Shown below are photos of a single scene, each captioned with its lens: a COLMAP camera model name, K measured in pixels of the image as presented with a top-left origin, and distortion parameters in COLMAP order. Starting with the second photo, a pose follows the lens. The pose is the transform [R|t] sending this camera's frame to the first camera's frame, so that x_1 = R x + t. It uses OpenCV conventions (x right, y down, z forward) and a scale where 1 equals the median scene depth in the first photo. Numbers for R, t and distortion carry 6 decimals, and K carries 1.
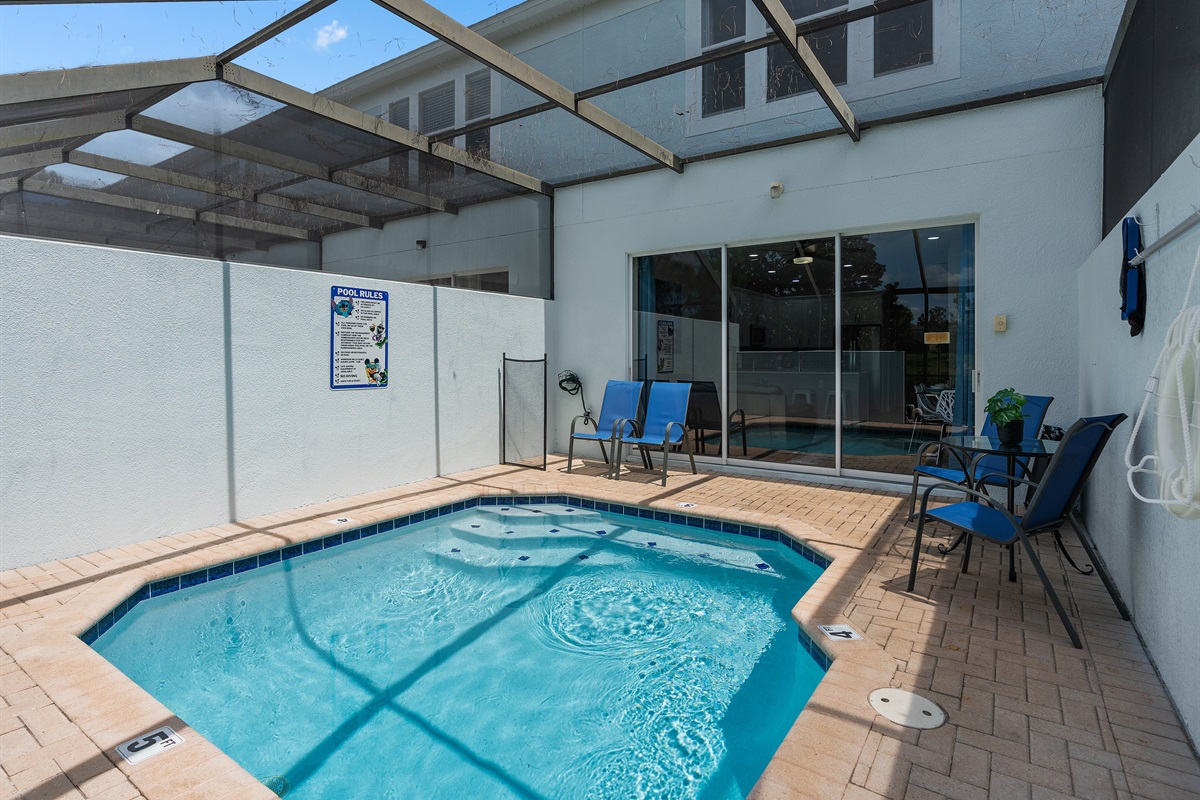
lens RADIAL K [[610.6, 0, 604.9], [0, 610.6, 347.5], [0, 0, 1]] dist [-0.011087, 0.000397]
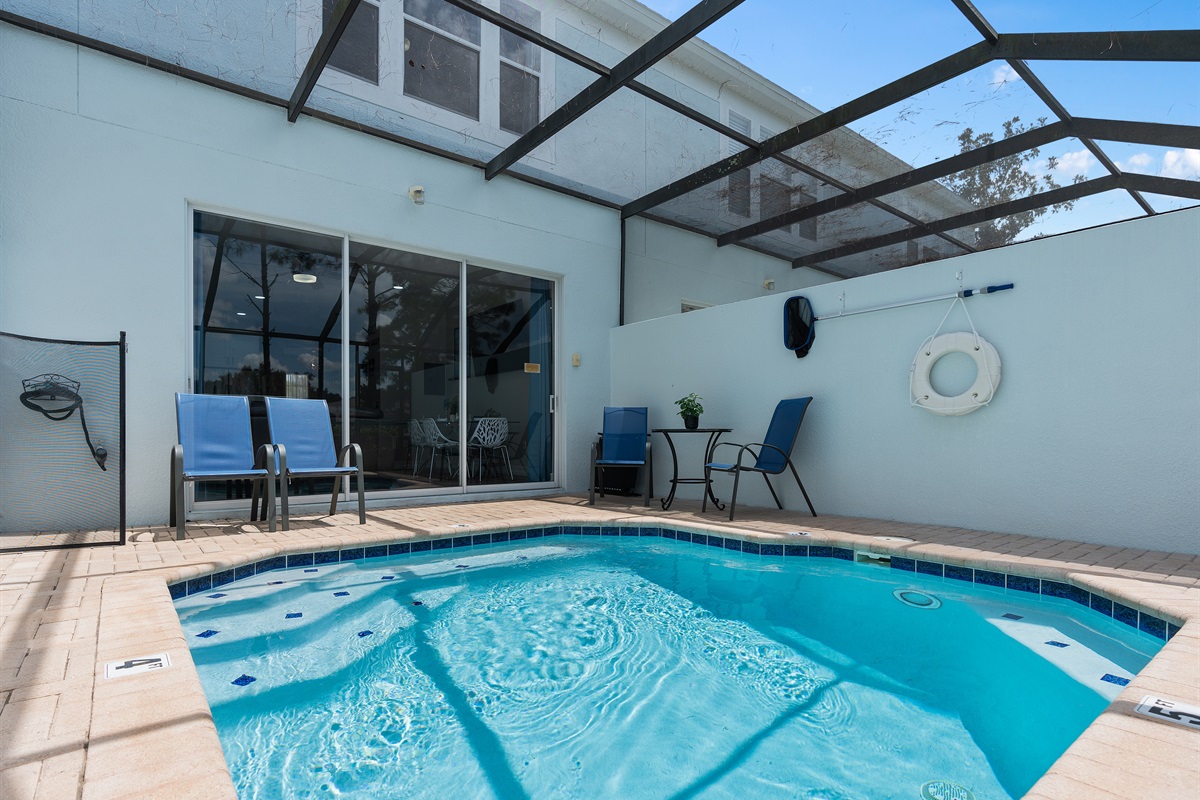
lens RADIAL K [[603.8, 0, 602.4], [0, 603.8, 433.1], [0, 0, 1]] dist [-0.002936, -0.000205]
pose [[0.295207, 0.001744, 0.955432, -0.548209], [-0.011642, 0.999931, 0.001772, 0.106854], [-0.955362, -0.011646, 0.295207, 0.482494]]
